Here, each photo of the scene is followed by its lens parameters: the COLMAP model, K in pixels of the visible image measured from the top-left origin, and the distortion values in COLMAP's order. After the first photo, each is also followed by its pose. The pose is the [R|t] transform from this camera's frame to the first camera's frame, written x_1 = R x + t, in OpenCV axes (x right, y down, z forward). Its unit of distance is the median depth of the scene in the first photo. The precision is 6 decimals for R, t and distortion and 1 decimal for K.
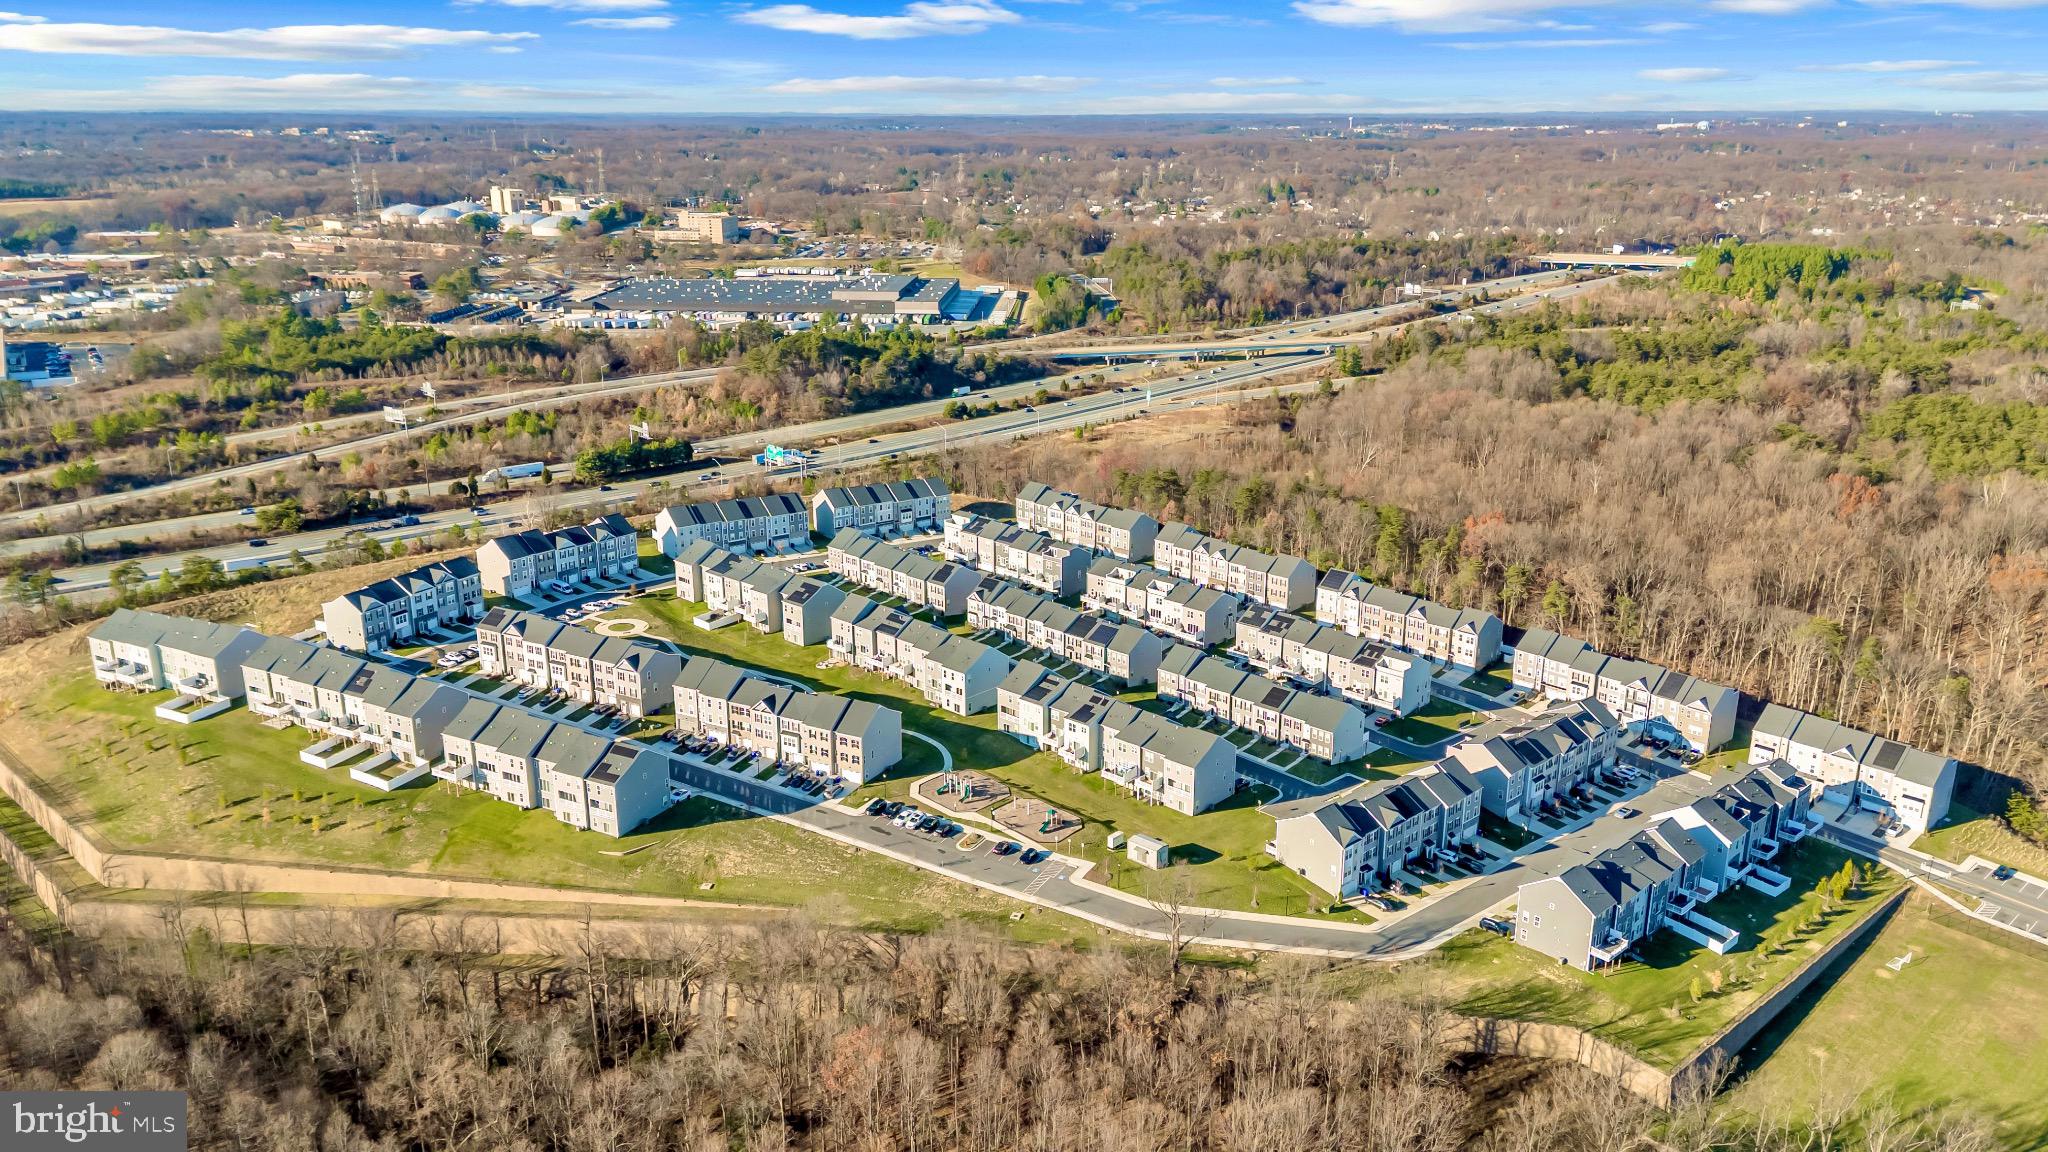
lens RADIAL K [[1503.0, 0, 1028.1], [0, 1503.0, 570.2], [0, 0, 1]] dist [0.075493, -0.077092]
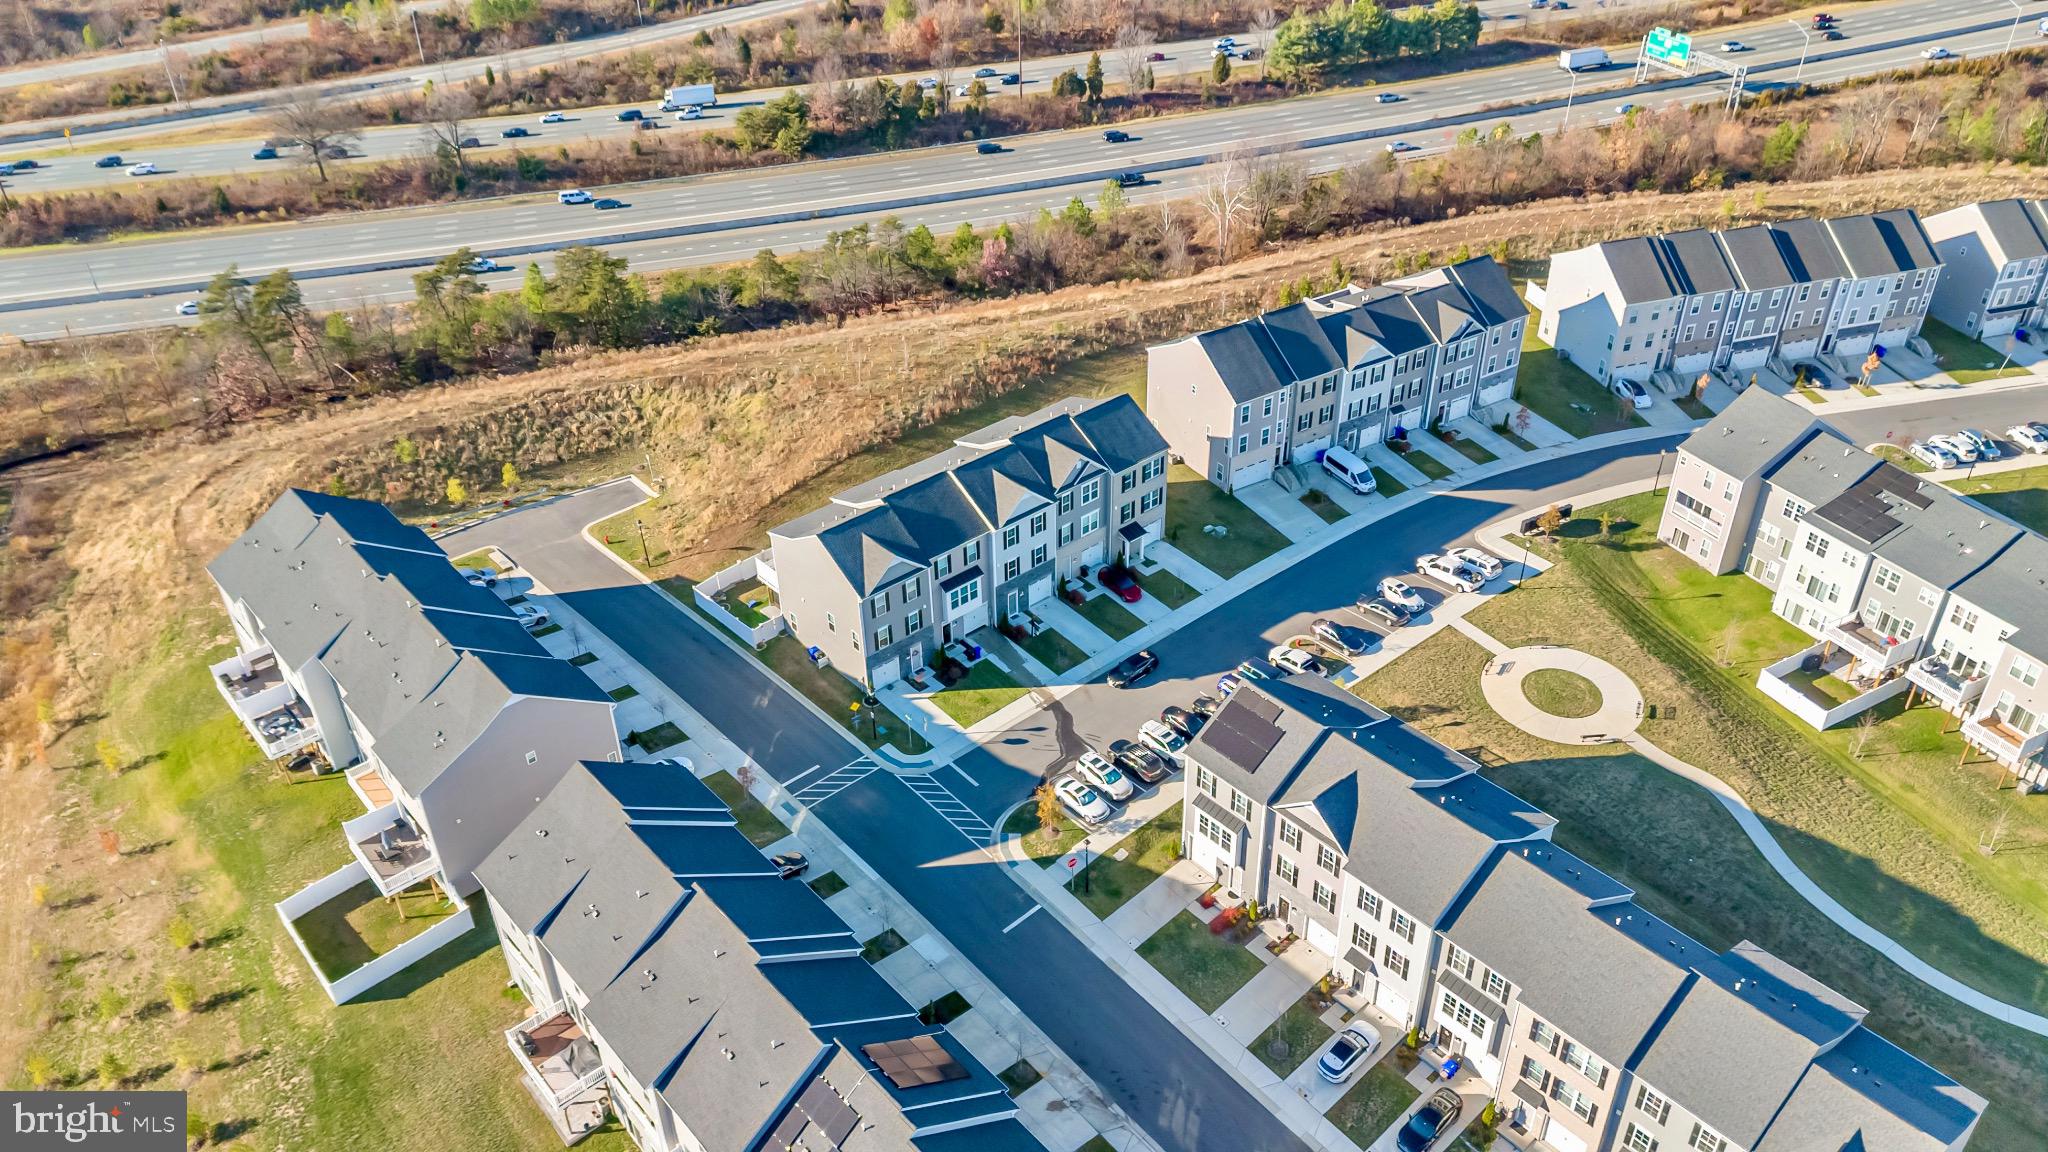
lens RADIAL K [[1503.0, 0, 1028.1], [0, 1503.0, 570.2], [0, 0, 1]] dist [0.075493, -0.077092]
pose [[0.937034, 0.179672, -0.299475, -0.237543], [-0.082523, 0.947137, 0.310035, -0.068507], [0.339348, -0.265800, 0.902327, 0.556106]]
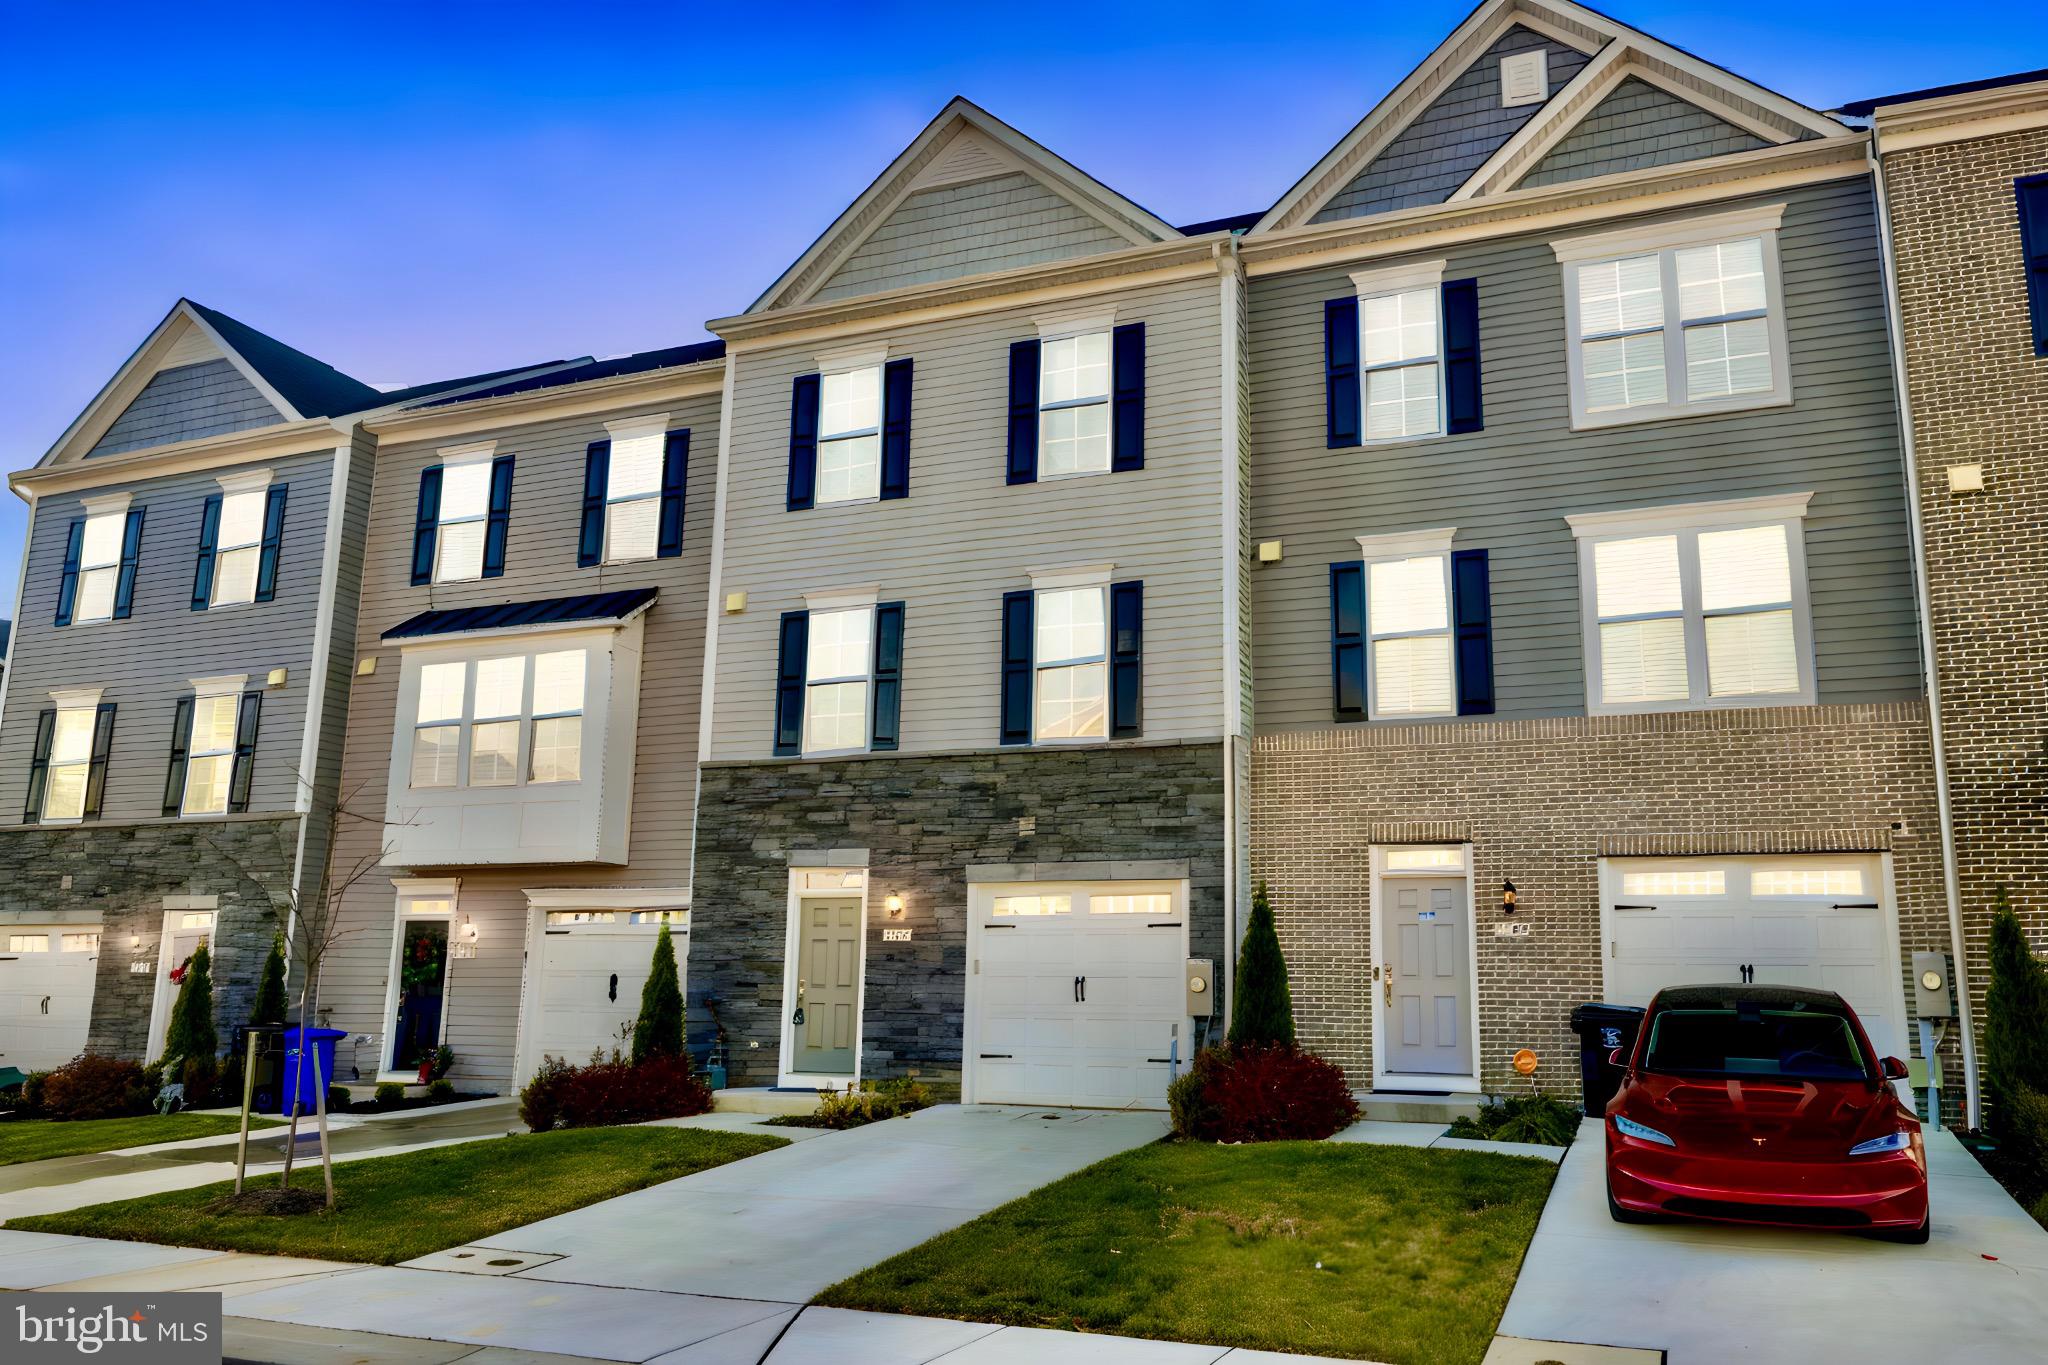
lens RADIAL K [[1538.3, 0, 1024.0], [0, 1538.3, 682.5], [0, 0, 1]] dist [-0.005804, -0.001359]
pose [[0.101752, -0.207305, -0.972970, -0.285803], [-0.307089, 0.923736, -0.228930, 0.031150], [0.946226, 0.322082, 0.030331, 0.824198]]
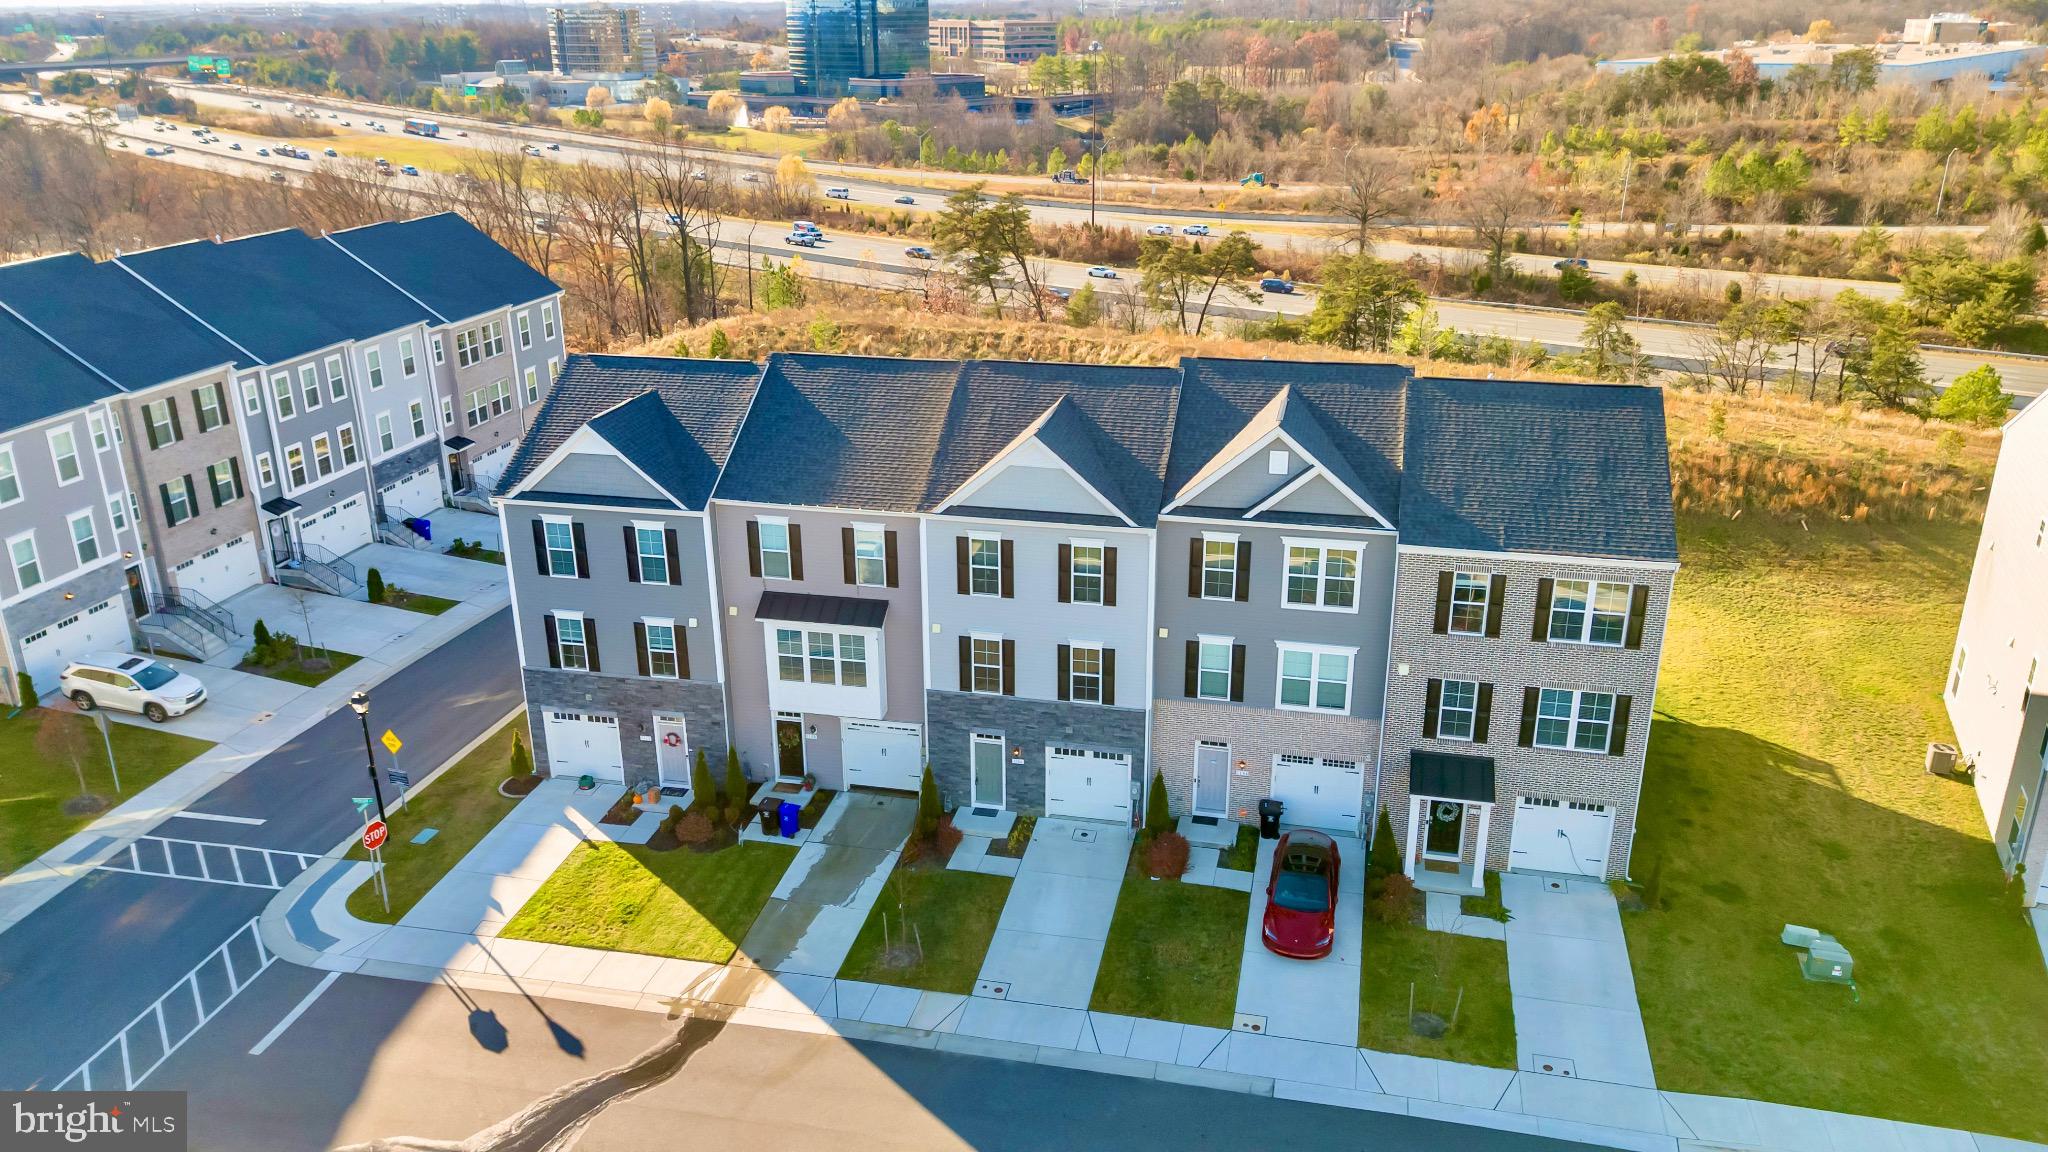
lens RADIAL K [[1503.0, 0, 1028.1], [0, 1503.0, 570.2], [0, 0, 1]] dist [0.075493, -0.077092]
pose [[0.268397, 0.334379, -0.903413, -0.235845], [-0.272569, 0.925859, 0.261709, -0.011503], [0.923942, 0.176001, 0.339639, 0.786596]]
